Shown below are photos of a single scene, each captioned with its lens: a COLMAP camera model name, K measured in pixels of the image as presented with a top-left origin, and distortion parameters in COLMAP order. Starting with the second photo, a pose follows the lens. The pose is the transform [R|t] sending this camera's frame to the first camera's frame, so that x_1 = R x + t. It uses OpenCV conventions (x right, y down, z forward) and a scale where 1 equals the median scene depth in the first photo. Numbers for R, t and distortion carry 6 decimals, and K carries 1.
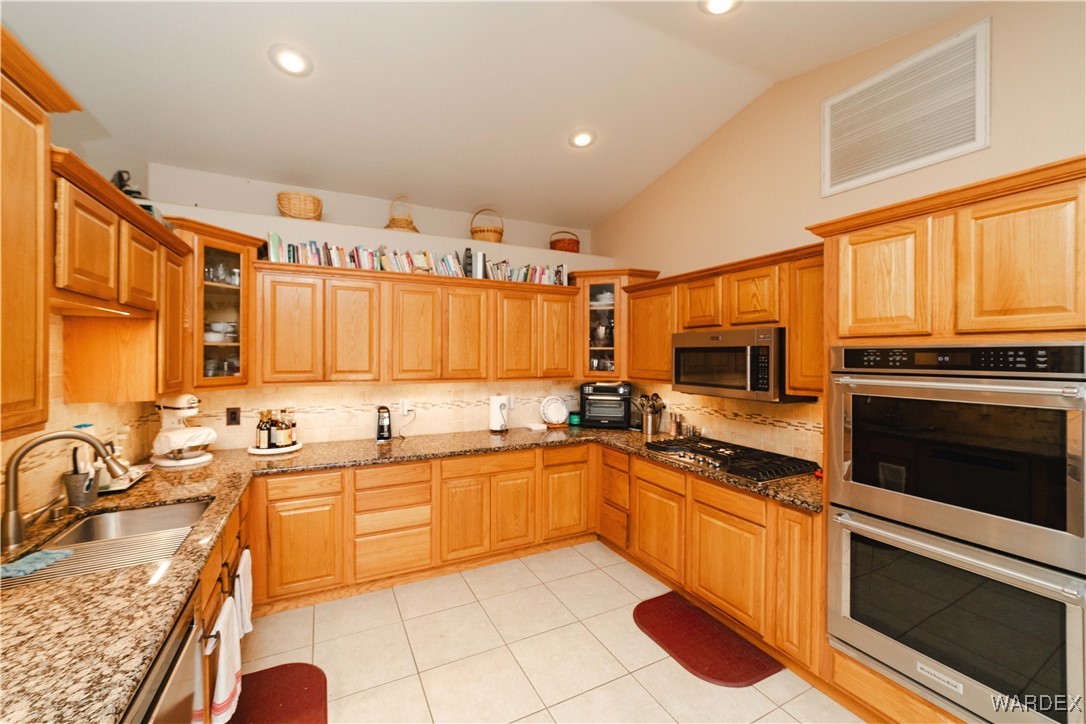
lens RADIAL K [[418.9, 0, 547.1], [0, 418.9, 355.1], [0, 0, 1]] dist [-0.032942, 0.013372]
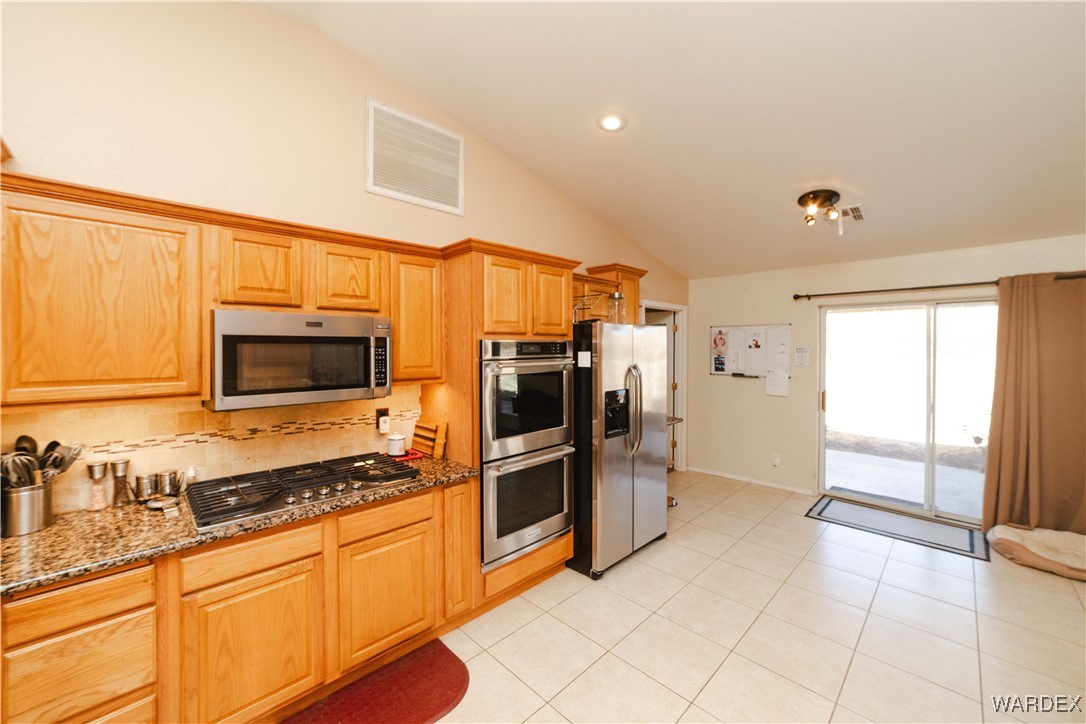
lens RADIAL K [[418.9, 0, 547.1], [0, 418.9, 355.1], [0, 0, 1]] dist [-0.032942, 0.013372]
pose [[-0.286496, -0.020841, 0.957855, -0.431386], [0.001620, 0.999751, 0.022238, -0.002105], [-0.958080, 0.007923, -0.286391, 0.850926]]
